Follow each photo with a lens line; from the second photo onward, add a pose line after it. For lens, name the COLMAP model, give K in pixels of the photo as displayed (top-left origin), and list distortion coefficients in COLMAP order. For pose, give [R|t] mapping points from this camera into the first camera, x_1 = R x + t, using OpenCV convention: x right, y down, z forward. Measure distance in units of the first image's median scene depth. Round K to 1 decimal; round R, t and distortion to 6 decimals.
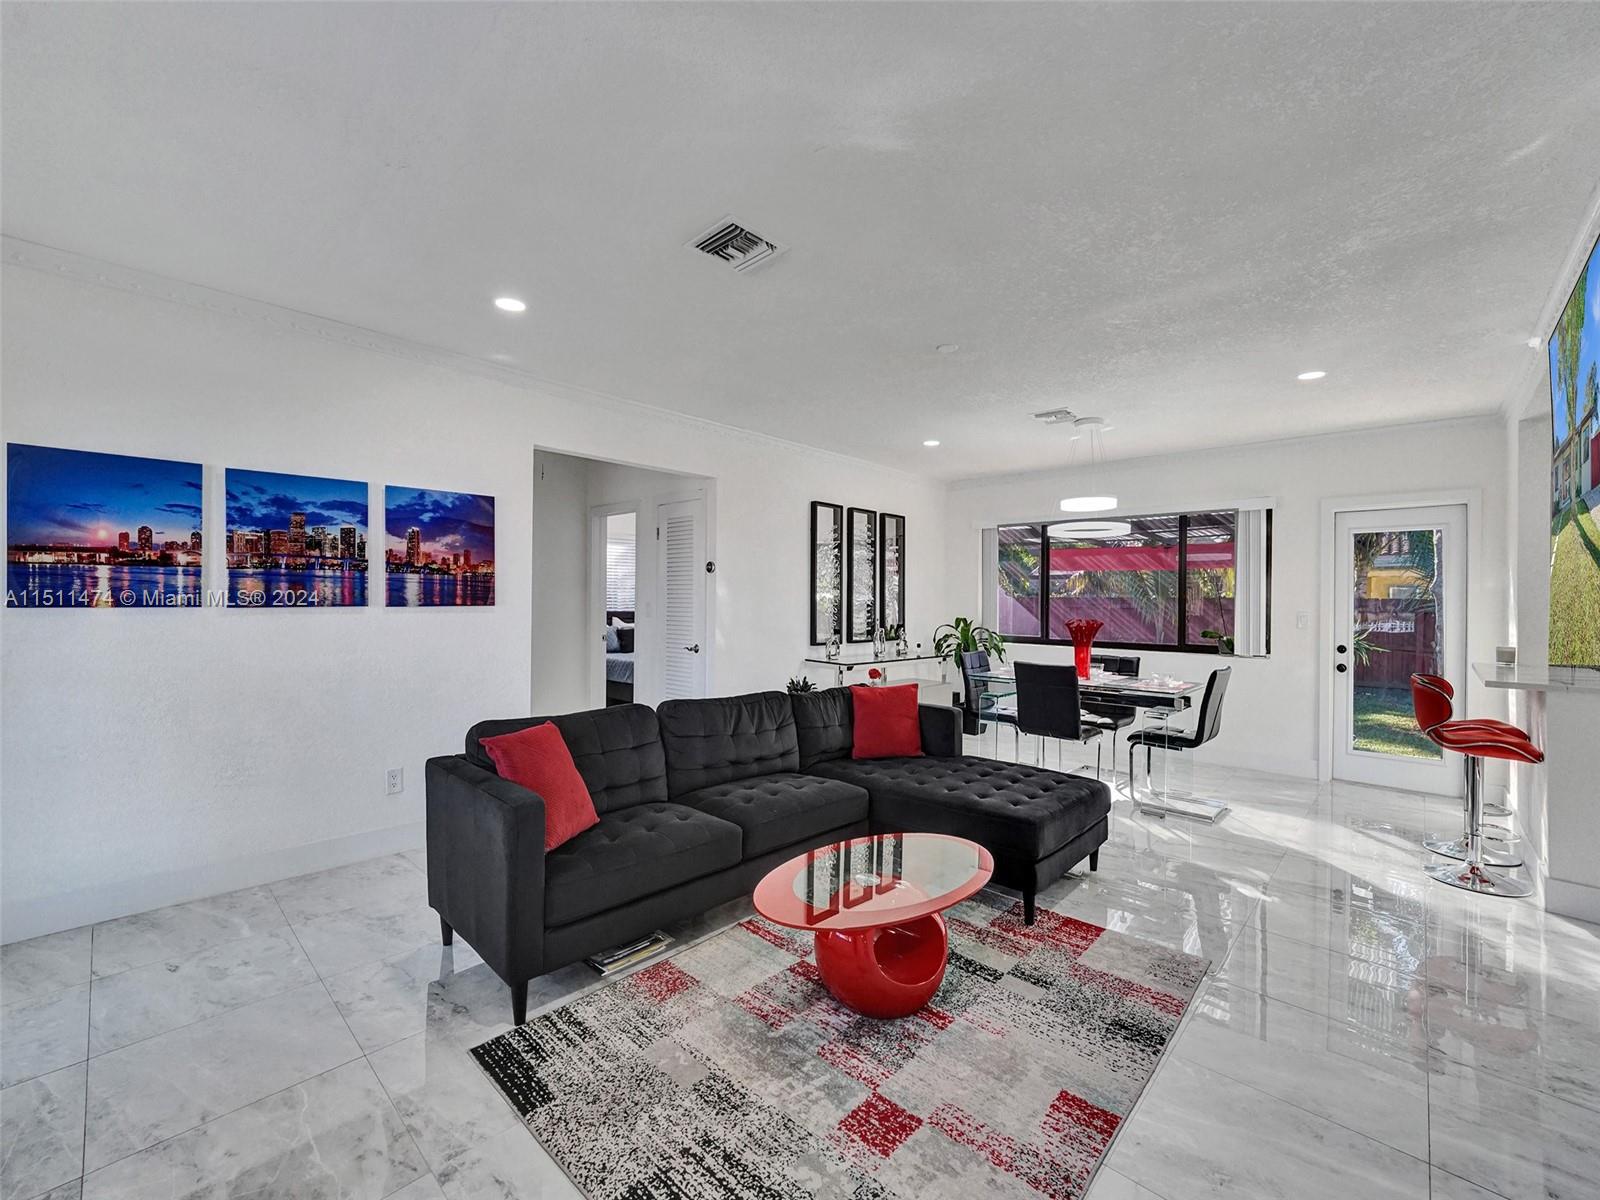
lens RADIAL K [[662.6, 0, 801.6], [0, 662.6, 602.0], [0, 0, 1]] dist [-0.006350, 0.000932]
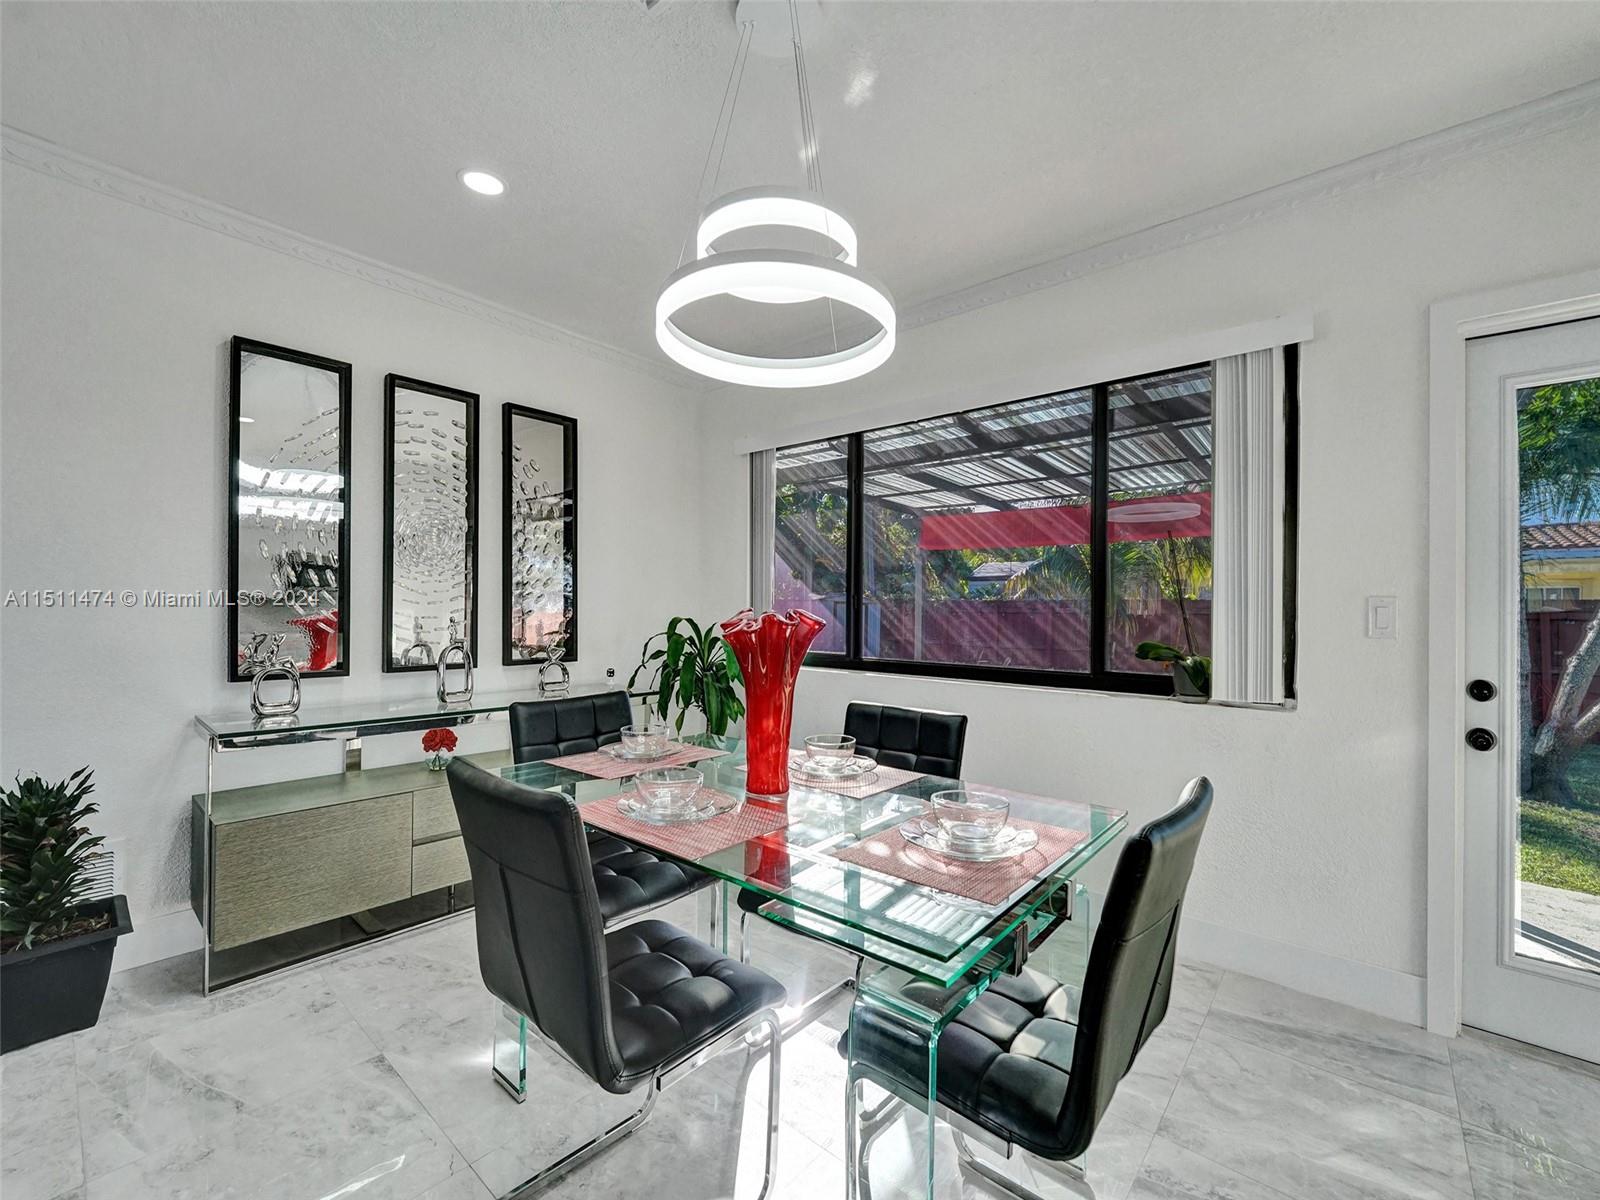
lens RADIAL K [[662.6, 0, 804.8], [0, 662.6, 606.5], [0, 0, 1]] dist [-0.006350, 0.000932]
pose [[0.999114, 0.000510, 0.042093, 0.425975], [-0.000059, 0.999942, -0.010726, 0.027867], [-0.042096, 0.010714, 0.999056, 0.662935]]
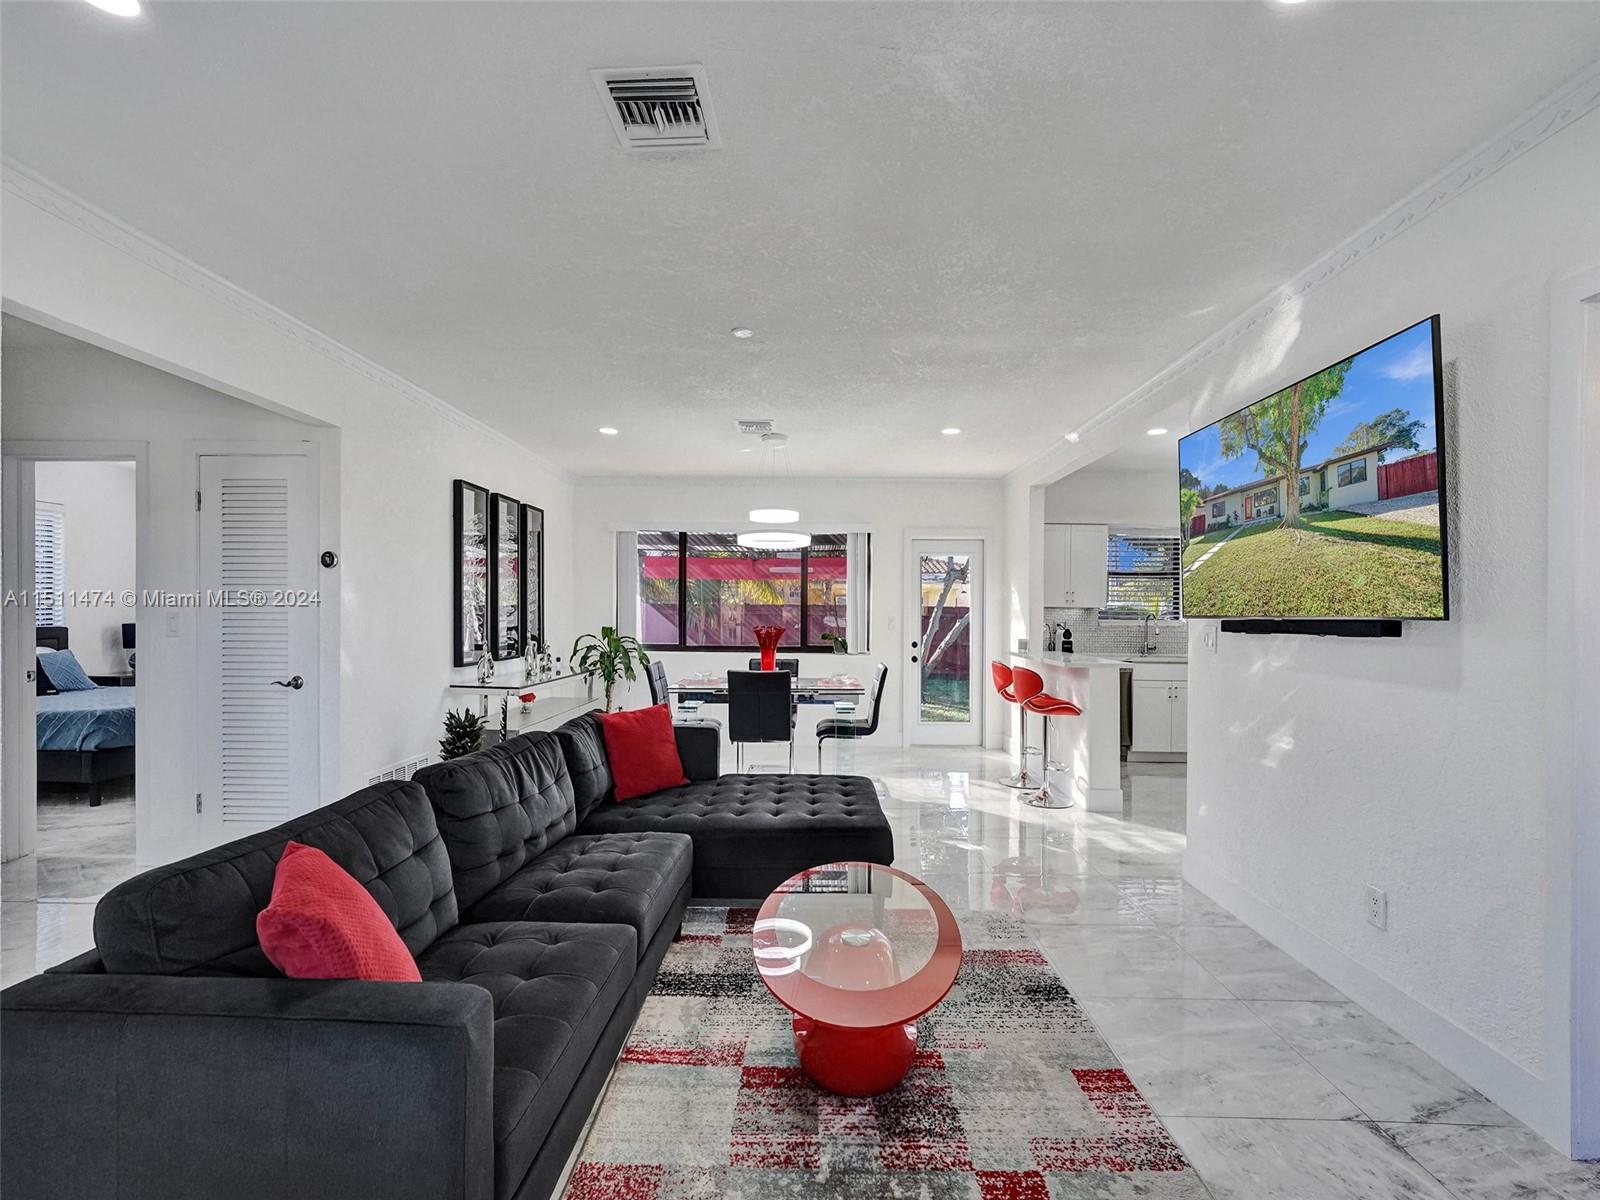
lens RADIAL K [[662.6, 0, 803.5], [0, 662.6, 614.7], [0, 0, 1]] dist [-0.006350, 0.000932]
pose [[0.743914, -0.009377, 0.668210, -0.230624], [0.002286, 0.999931, 0.011488, -0.003493], [-0.668272, -0.007019, 0.743884, 0.182523]]
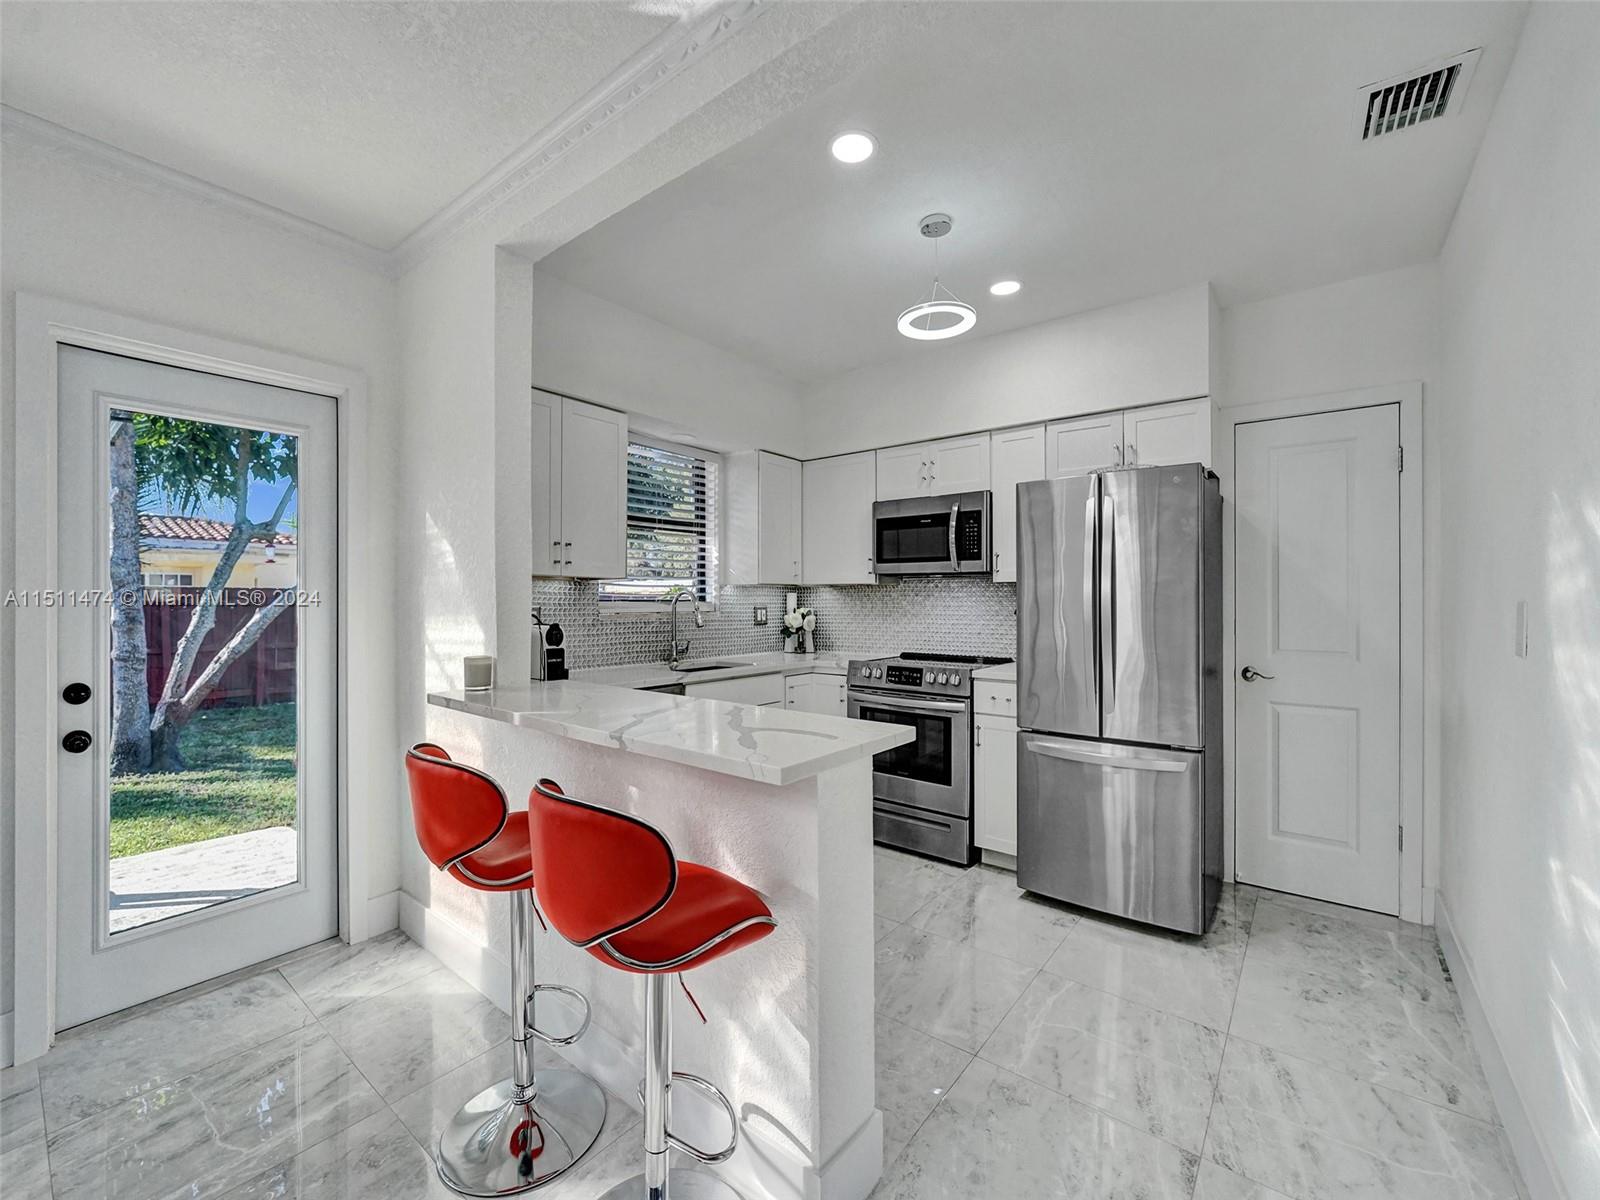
lens RADIAL K [[662.6, 0, 791.1], [0, 662.6, 598.2], [0, 0, 1]] dist [-0.006350, 0.000932]
pose [[-0.069001, -0.010610, 0.997560, 0.417065], [0.003960, 0.999933, 0.010909, 0.012514], [-0.997609, 0.004703, -0.068955, 0.632449]]
